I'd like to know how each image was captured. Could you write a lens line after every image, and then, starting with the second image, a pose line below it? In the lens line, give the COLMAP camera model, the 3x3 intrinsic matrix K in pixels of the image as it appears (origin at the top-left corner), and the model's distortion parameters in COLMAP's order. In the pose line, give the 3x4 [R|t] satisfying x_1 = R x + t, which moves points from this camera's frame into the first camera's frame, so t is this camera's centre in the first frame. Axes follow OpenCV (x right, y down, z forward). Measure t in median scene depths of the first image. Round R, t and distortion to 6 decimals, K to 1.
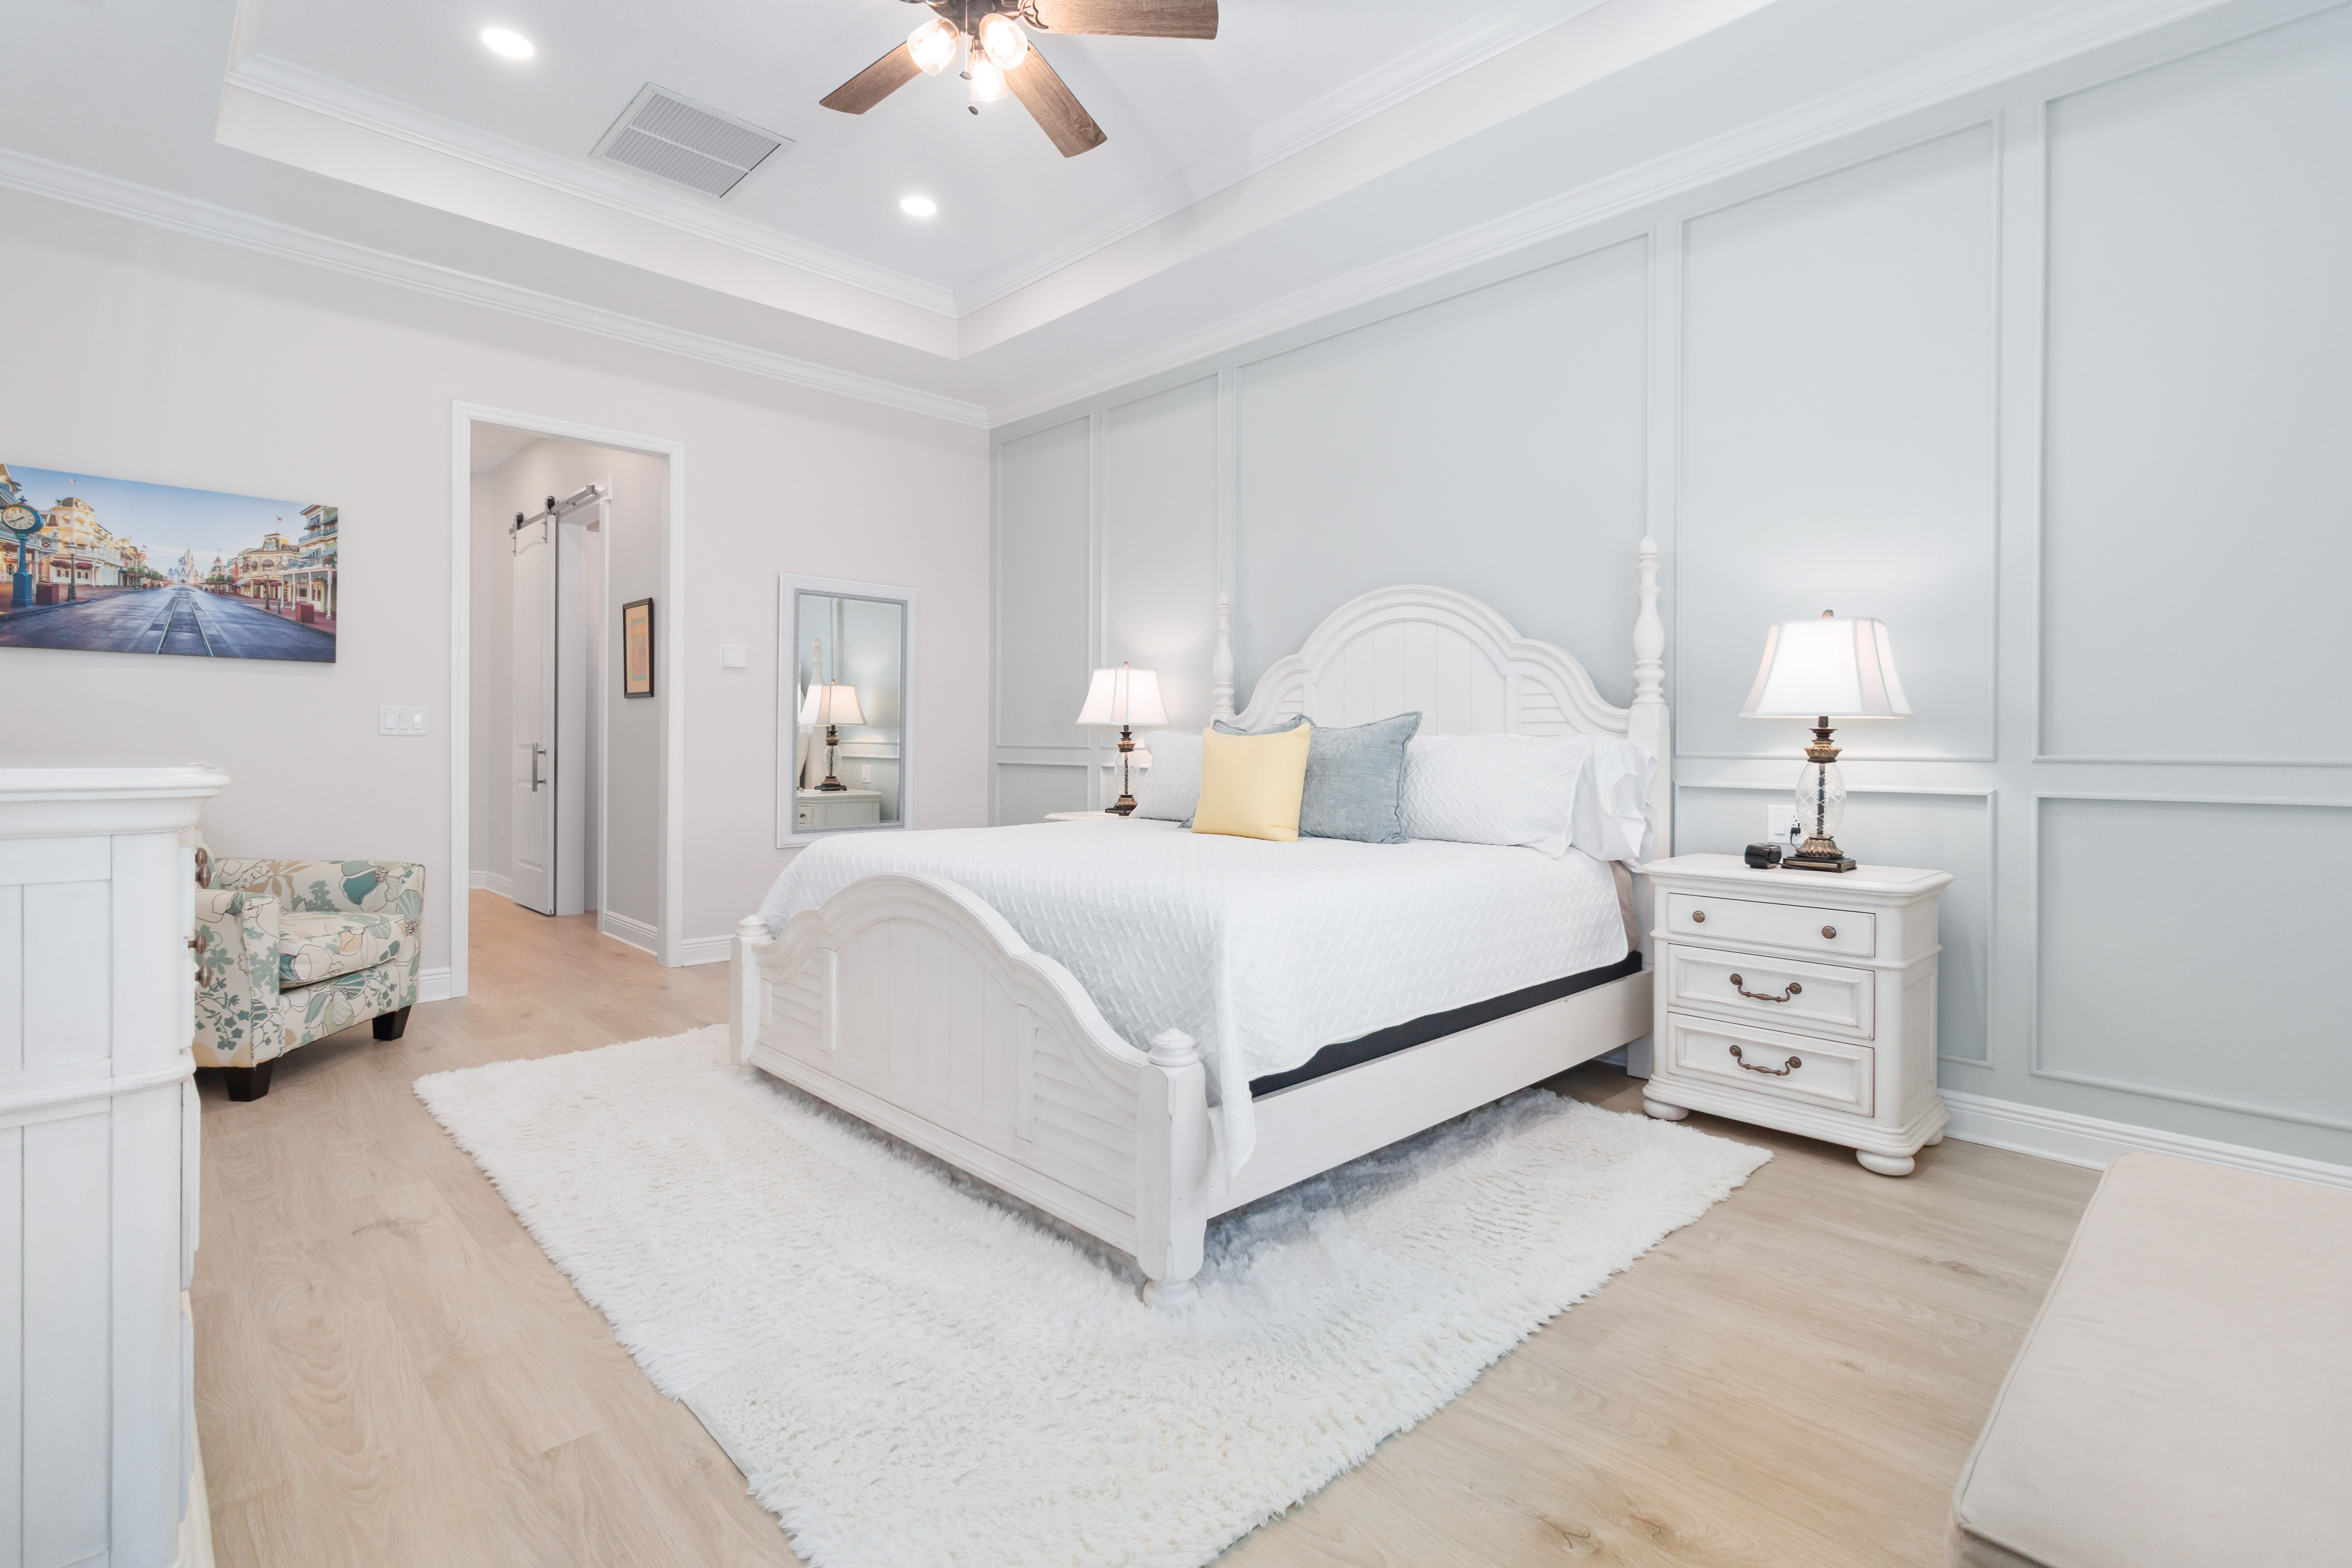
lens RADIAL K [[1091.4, 0, 1184.1], [0, 1091.4, 739.2], [0, 0, 1]] dist [0.009911, 0.000435]
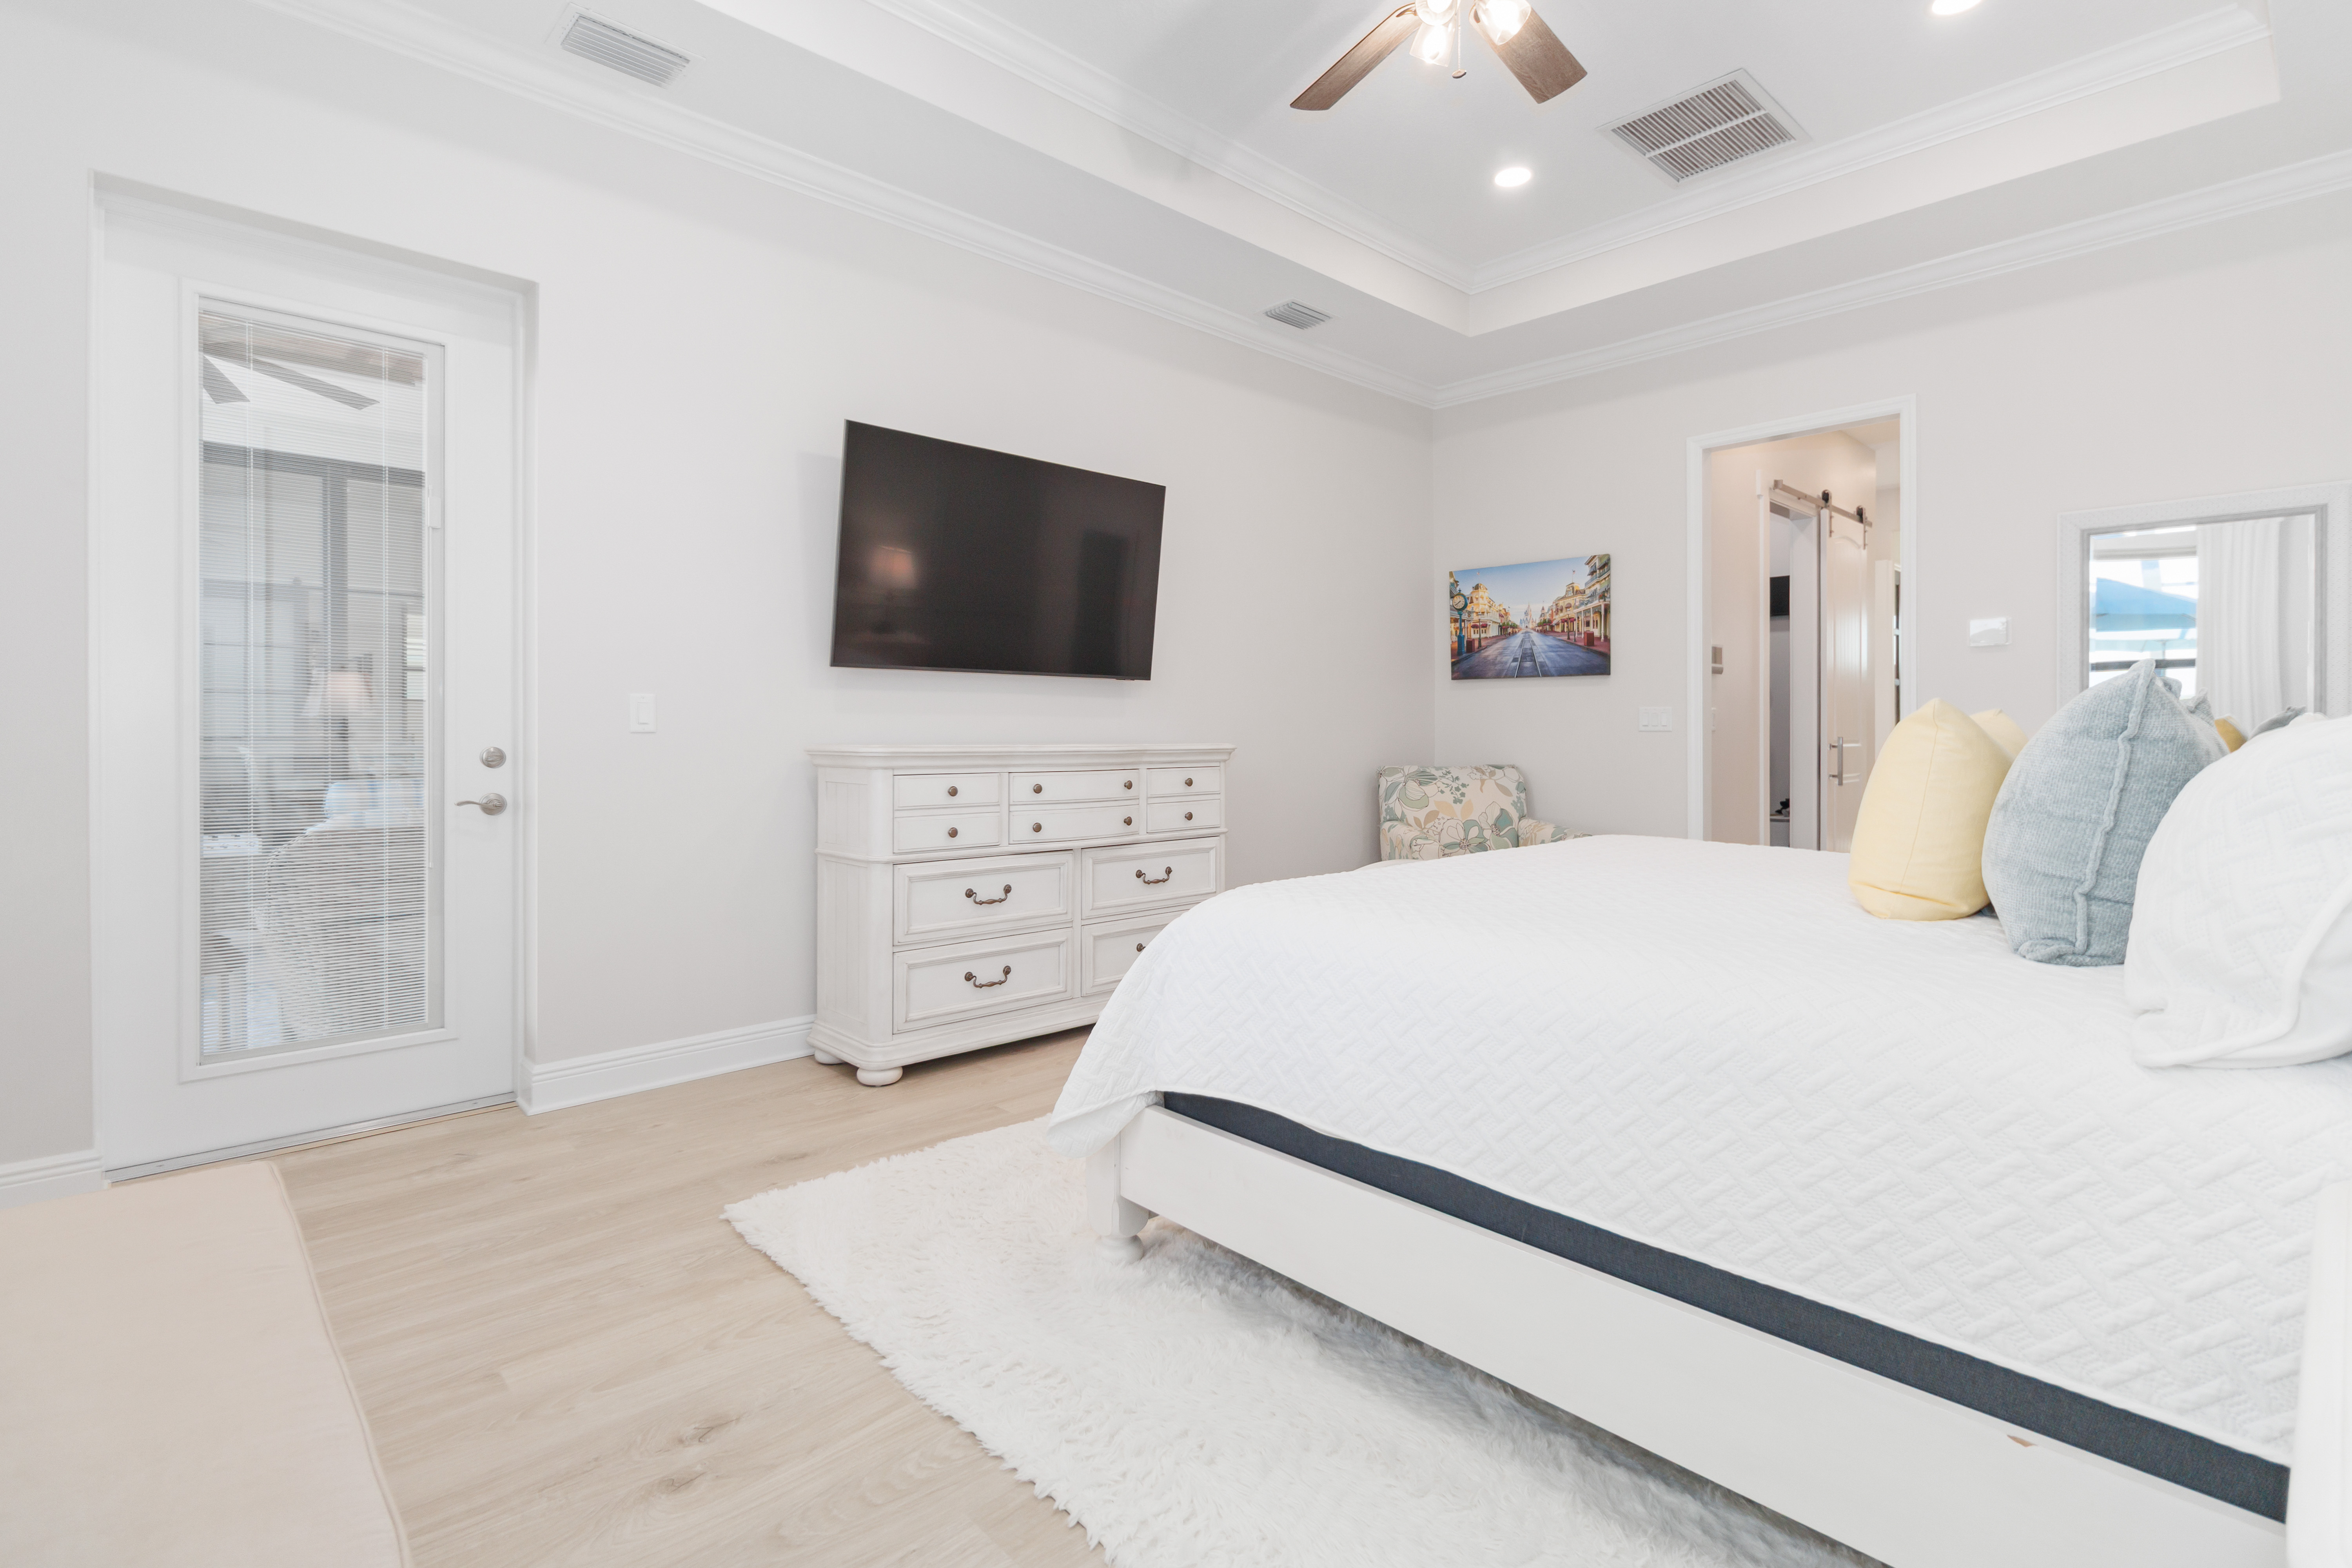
lens RADIAL K [[1091.4, 0, 1184.1], [0, 1091.4, 739.2], [0, 0, 1]] dist [0.009911, 0.000435]
pose [[-0.002433, 0.001825, -0.999995, 0.544869], [0.002796, 0.999994, 0.001818, 0.001817], [0.999993, -0.002791, -0.002438, 0.548549]]
